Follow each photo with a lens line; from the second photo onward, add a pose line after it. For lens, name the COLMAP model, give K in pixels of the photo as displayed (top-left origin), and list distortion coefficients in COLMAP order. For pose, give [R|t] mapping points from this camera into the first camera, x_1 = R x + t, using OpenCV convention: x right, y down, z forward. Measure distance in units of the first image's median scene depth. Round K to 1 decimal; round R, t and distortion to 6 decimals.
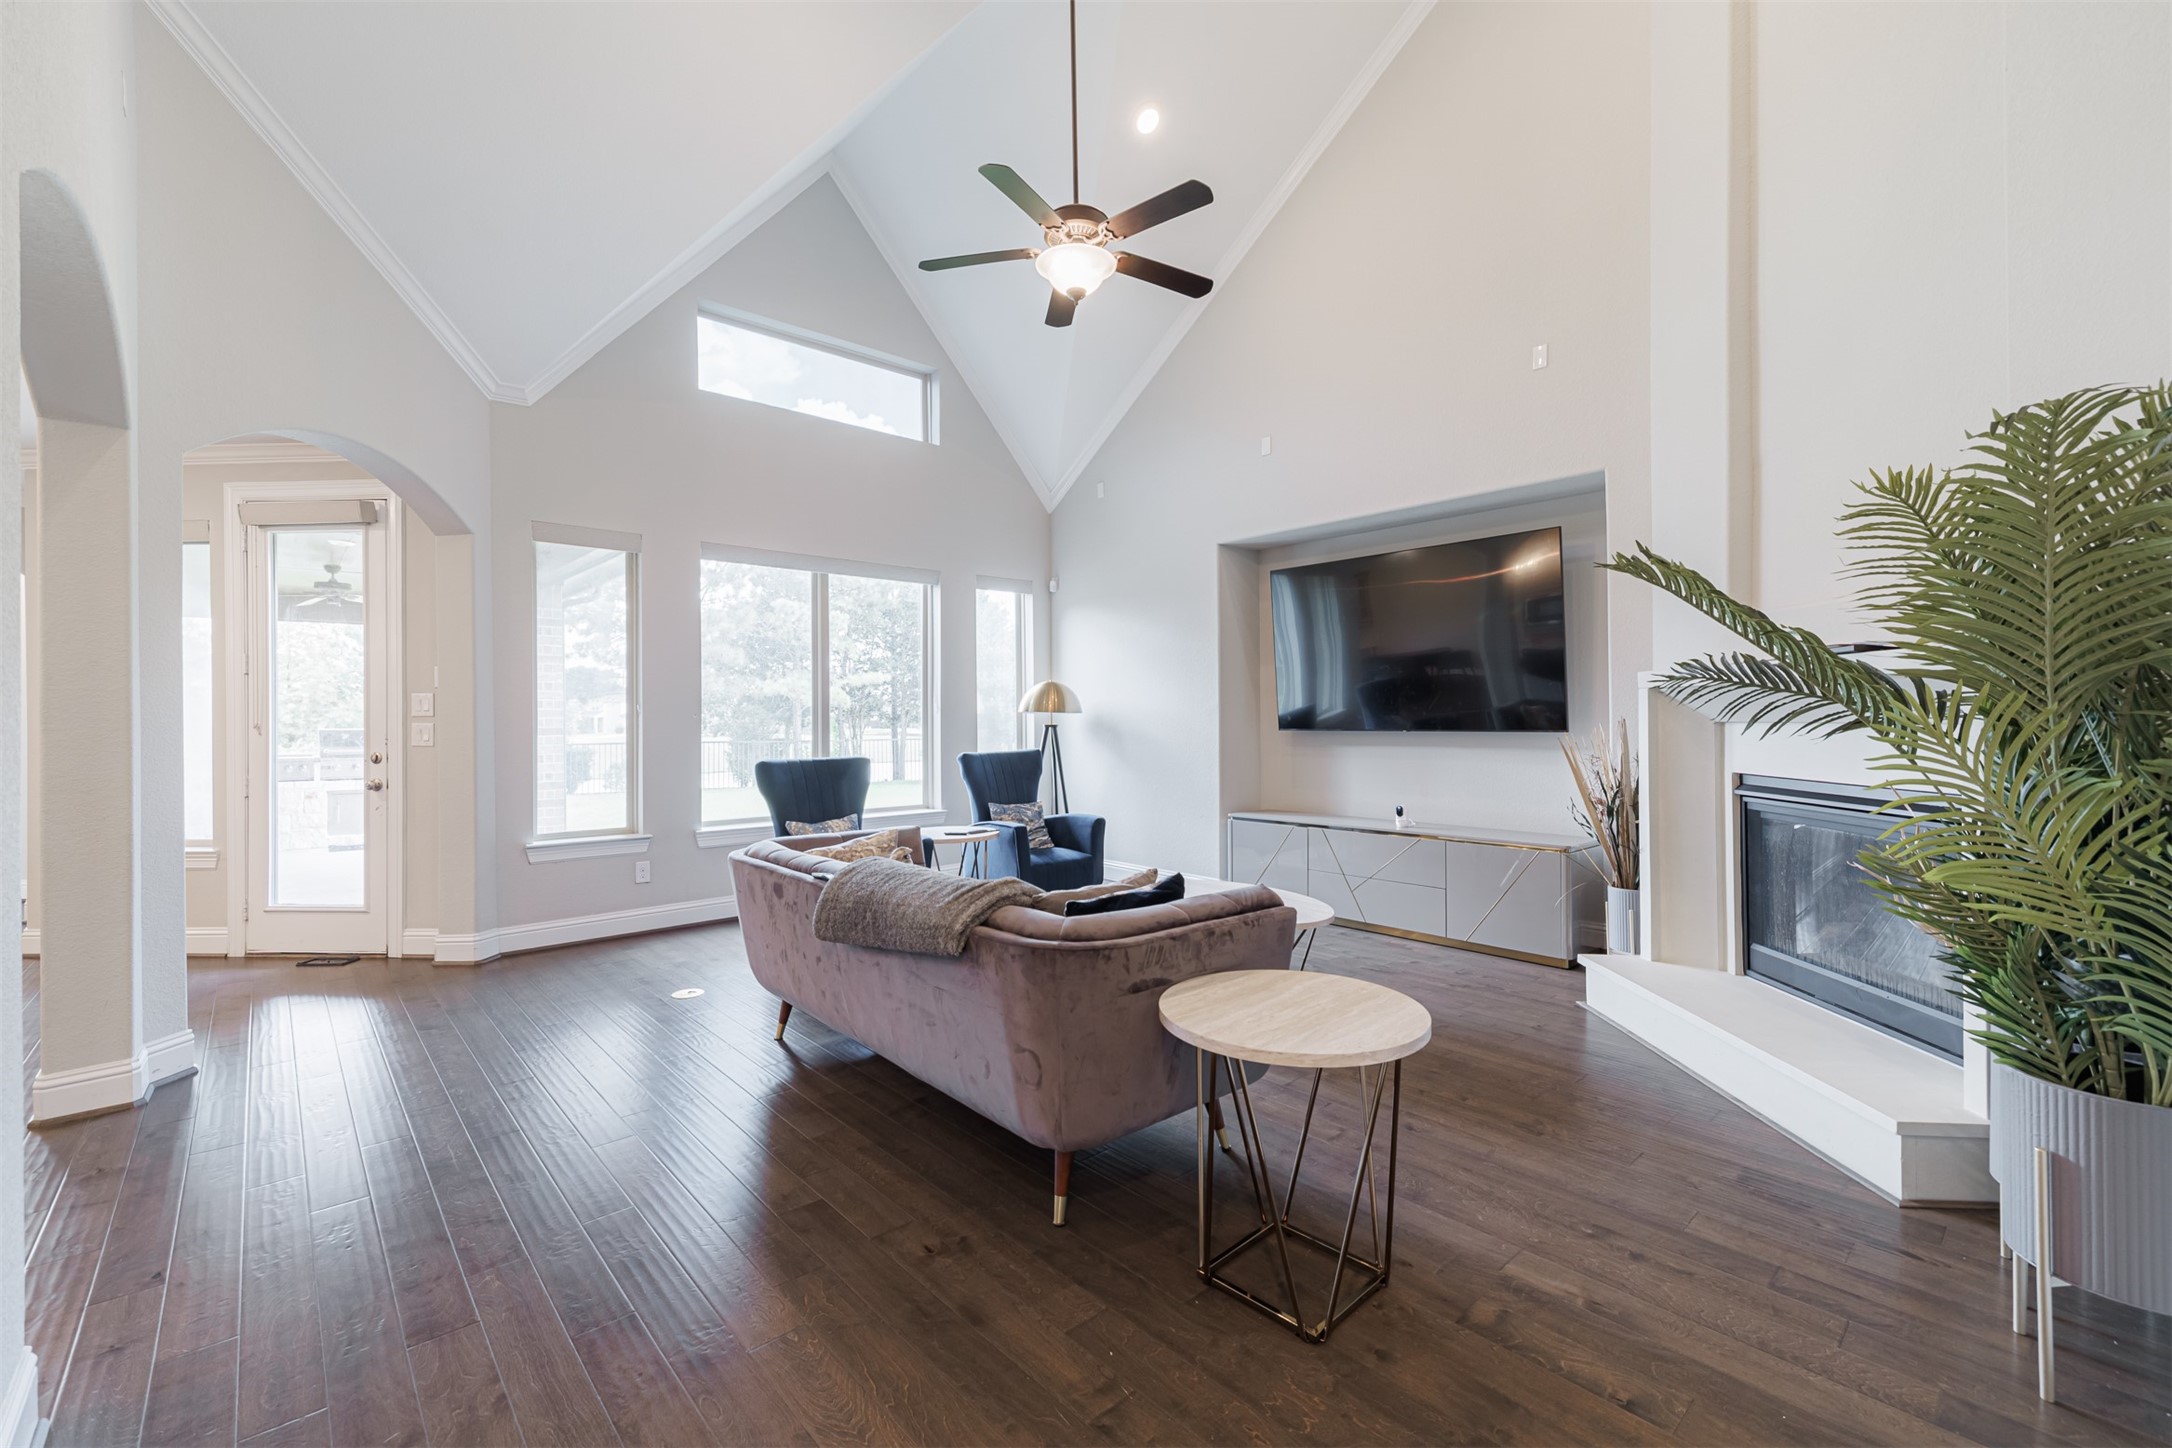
lens RADIAL K [[902.8, 0, 1075.6], [0, 902.8, 717.4], [0, 0, 1]] dist [0.010888, -0.003527]
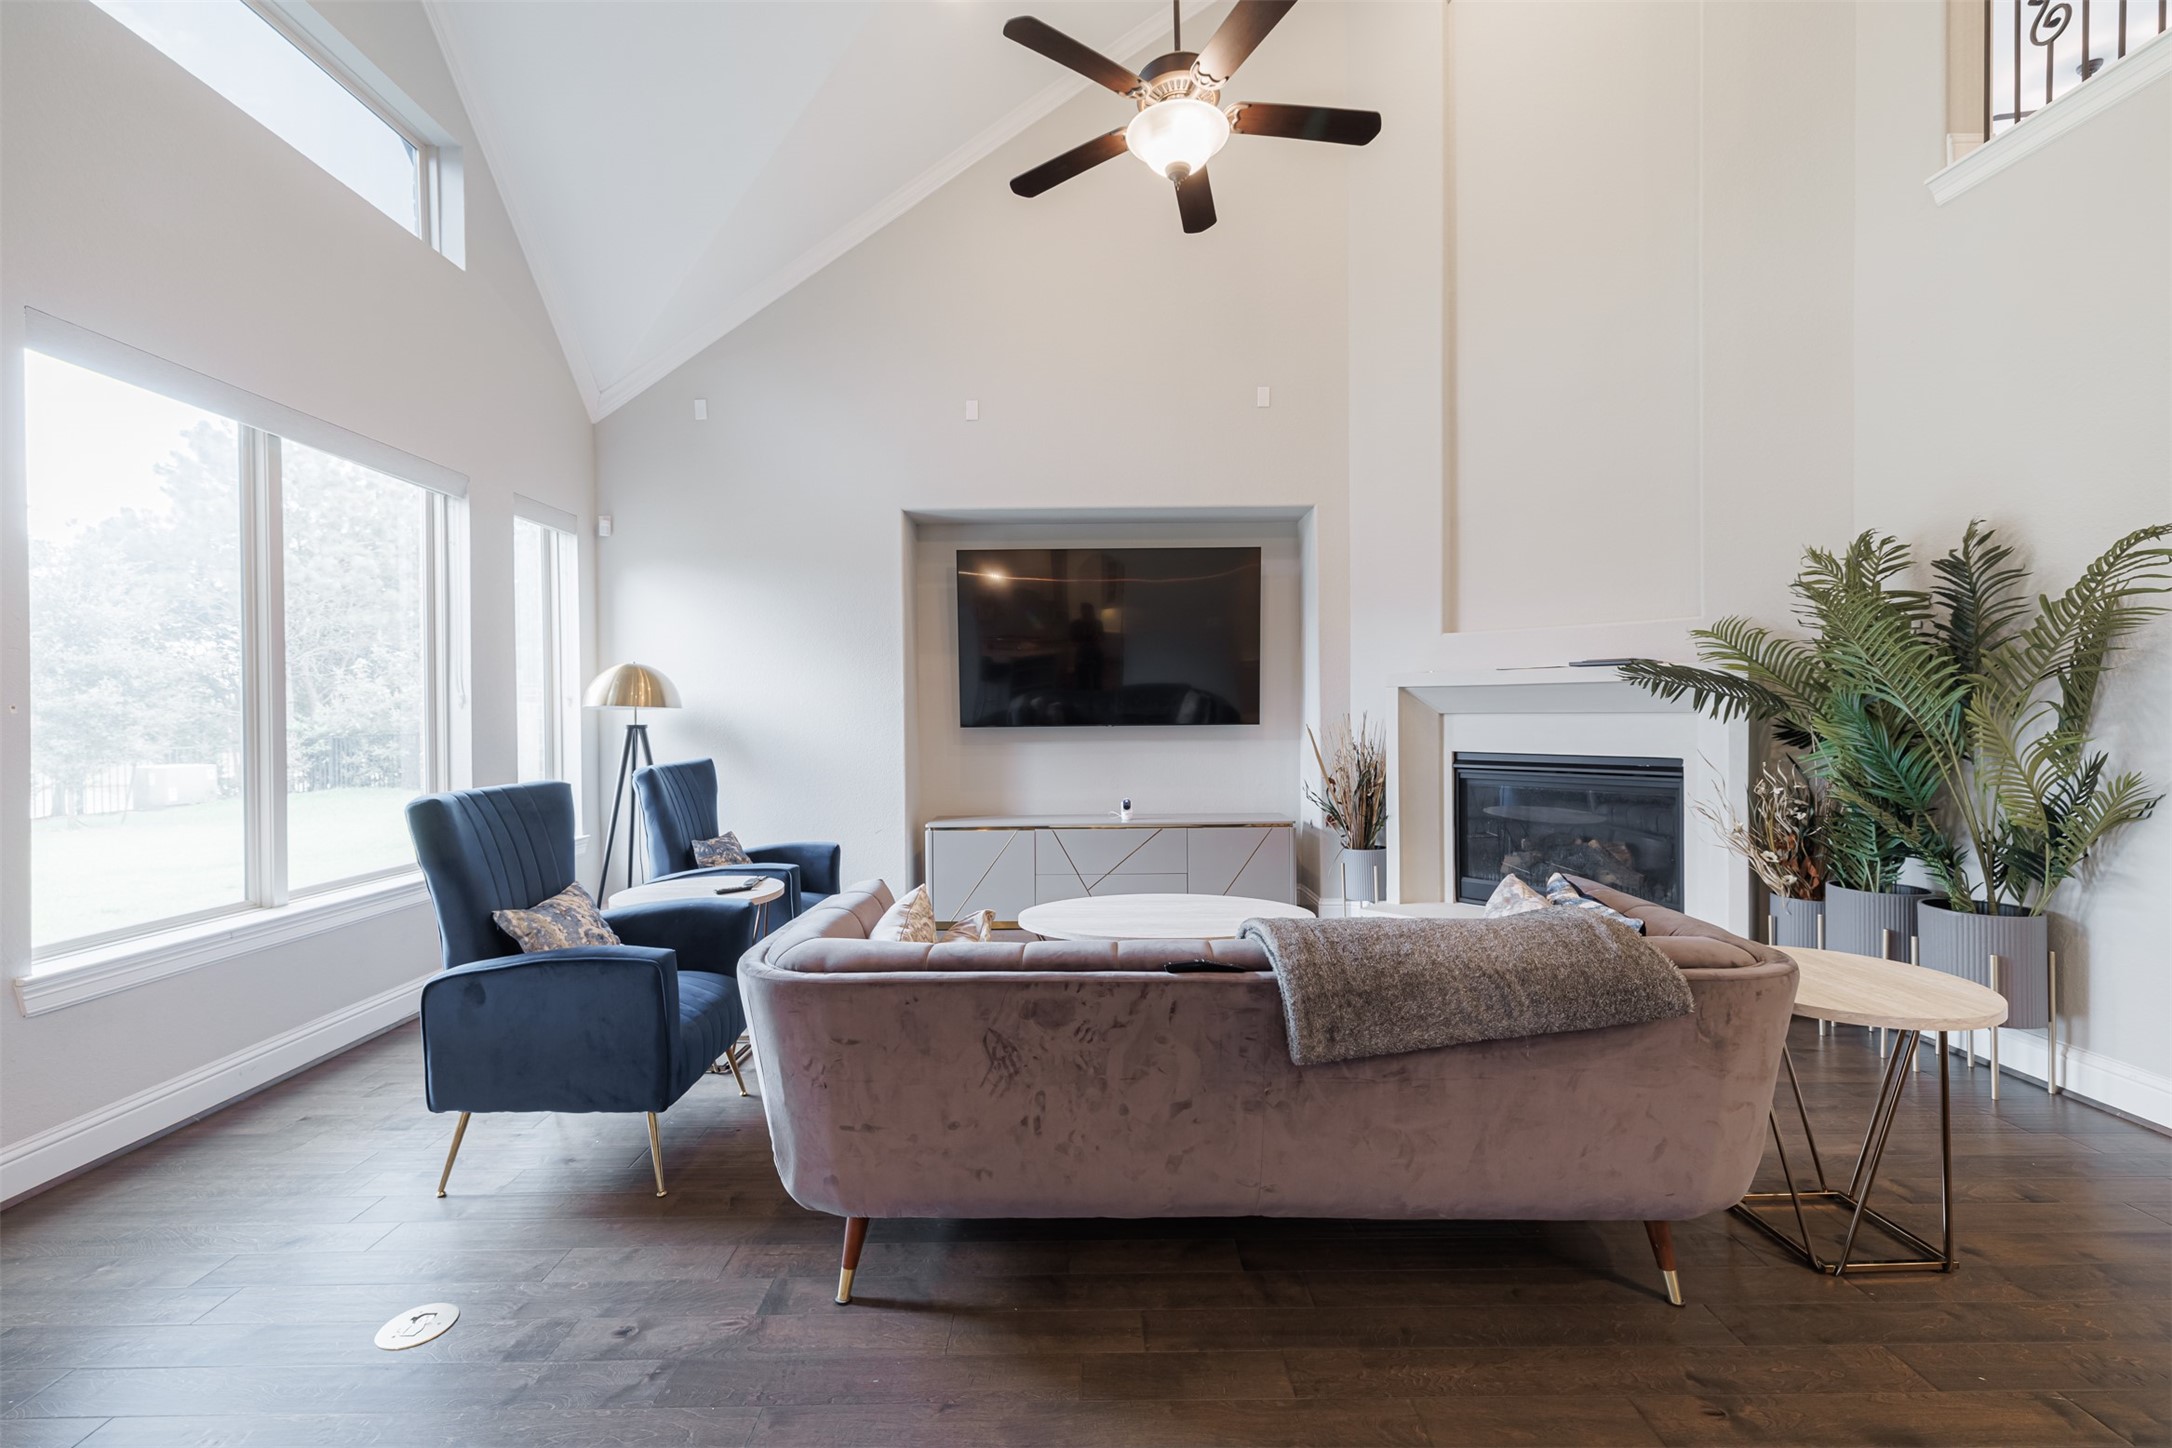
lens RADIAL K [[902.8, 0, 1091.1], [0, 902.8, 715.2], [0, 0, 1]] dist [0.010888, -0.003527]
pose [[0.664347, -0.002368, 0.747420, -0.353465], [0.005737, 0.999982, -0.001930, 0.004139], [-0.747402, 0.005570, 0.664349, 0.294931]]
